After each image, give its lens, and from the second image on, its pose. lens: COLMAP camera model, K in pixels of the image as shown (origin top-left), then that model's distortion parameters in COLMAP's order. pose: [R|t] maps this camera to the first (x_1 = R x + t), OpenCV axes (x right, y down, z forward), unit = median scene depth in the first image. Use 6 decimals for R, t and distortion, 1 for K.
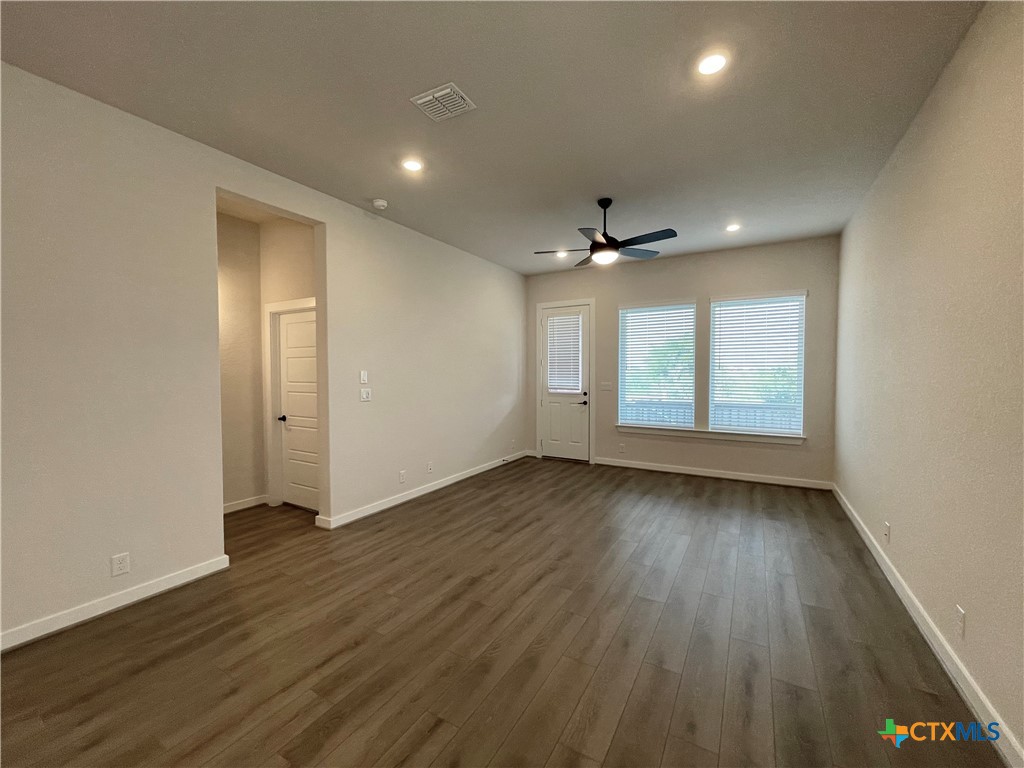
lens RADIAL K [[415.1, 0, 511.4], [0, 415.1, 383.7], [0, 0, 1]] dist [0.002800, -0.000595]
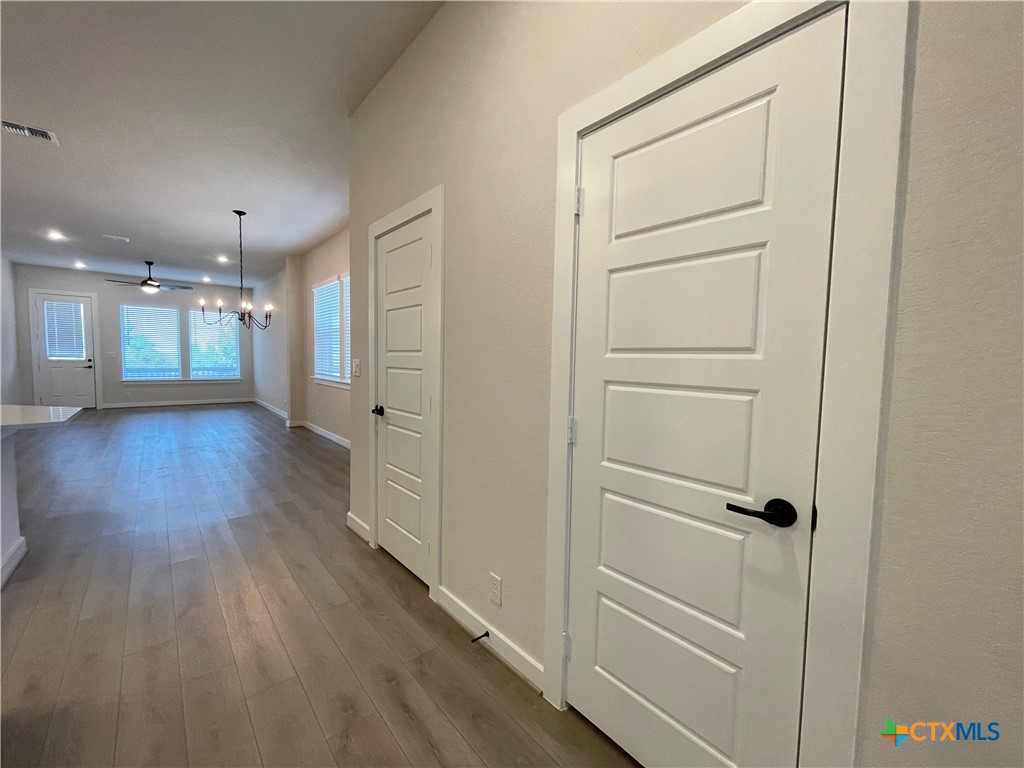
lens RADIAL K [[415.1, 0, 508.7], [0, 415.1, 384.1], [0, 0, 1]] dist [0.002800, -0.000595]
pose [[0.334380, -0.046566, 0.941287, -0.706480], [0.004863, 0.998851, 0.047686, 0.045016], [-0.942426, -0.011368, 0.334222, -0.844721]]
